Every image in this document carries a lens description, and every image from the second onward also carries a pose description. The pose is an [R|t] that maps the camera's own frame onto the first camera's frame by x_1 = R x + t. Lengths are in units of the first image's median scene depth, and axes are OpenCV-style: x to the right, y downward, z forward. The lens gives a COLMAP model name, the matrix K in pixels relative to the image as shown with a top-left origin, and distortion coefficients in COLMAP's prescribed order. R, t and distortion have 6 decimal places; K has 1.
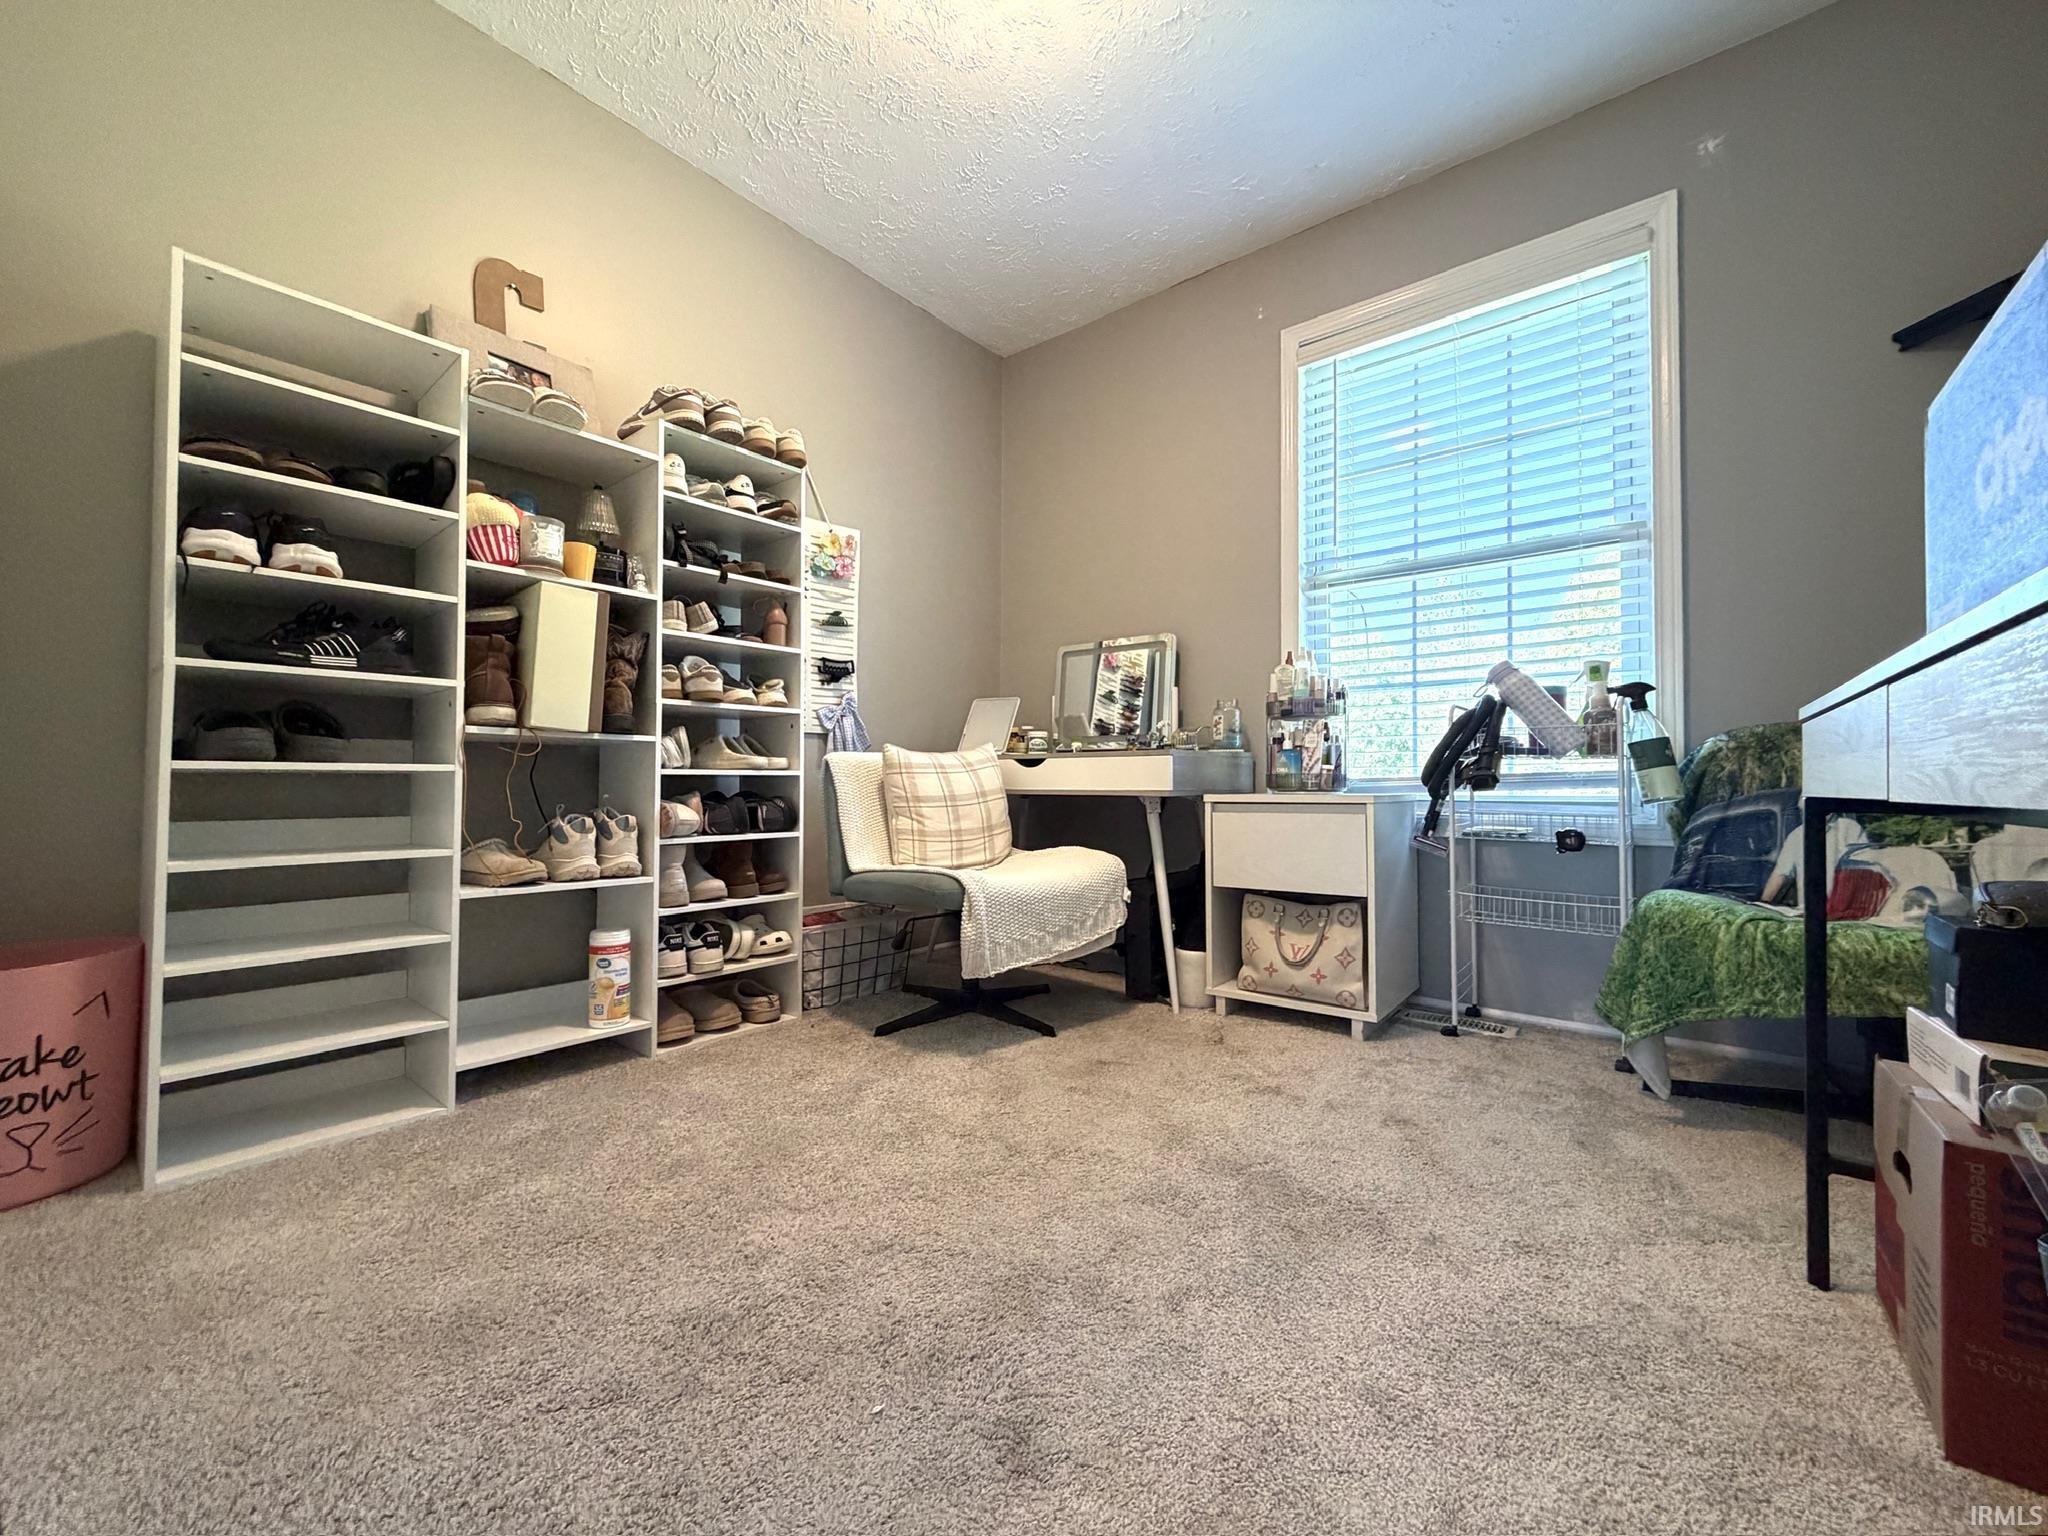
lens RADIAL K [[813.0, 0, 1018.8], [0, 813.0, 771.4], [0, 0, 1]] dist [-0.000692, -0.000008]
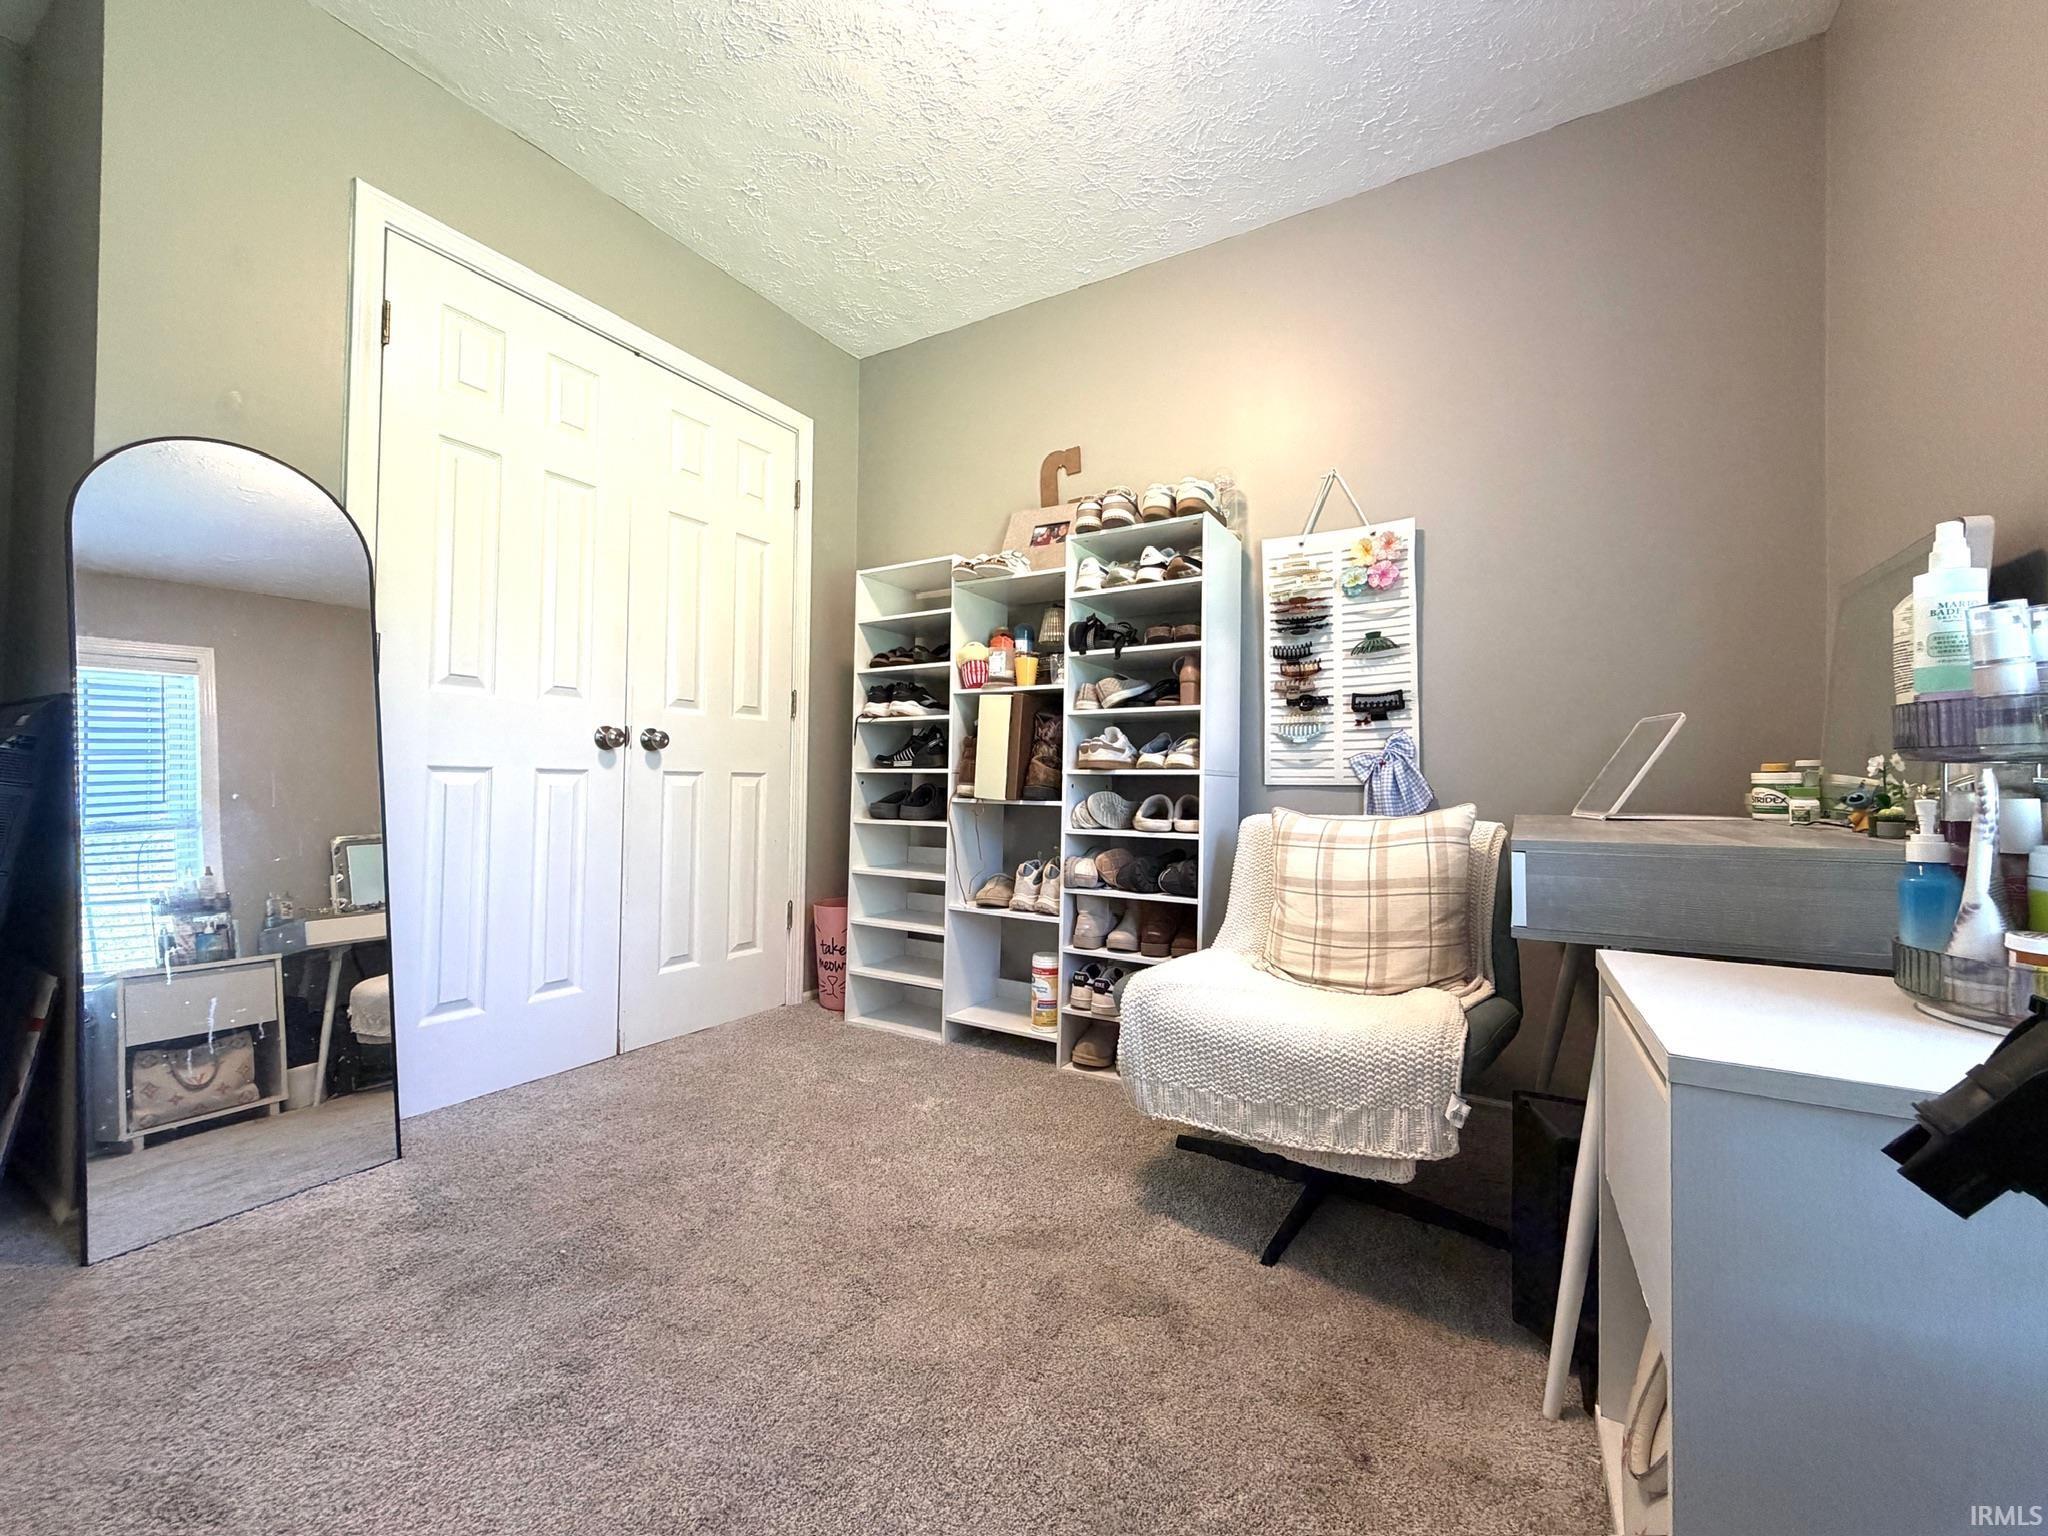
lens RADIAL K [[813.0, 0, 1015.3], [0, 813.0, 766.8], [0, 0, 1]] dist [-0.000692, -0.000008]
pose [[0.141389, -0.016580, -0.989815, 0.686196], [0.003243, 0.999862, -0.016285, -0.070303], [0.989949, -0.000908, 0.141423, 0.712541]]
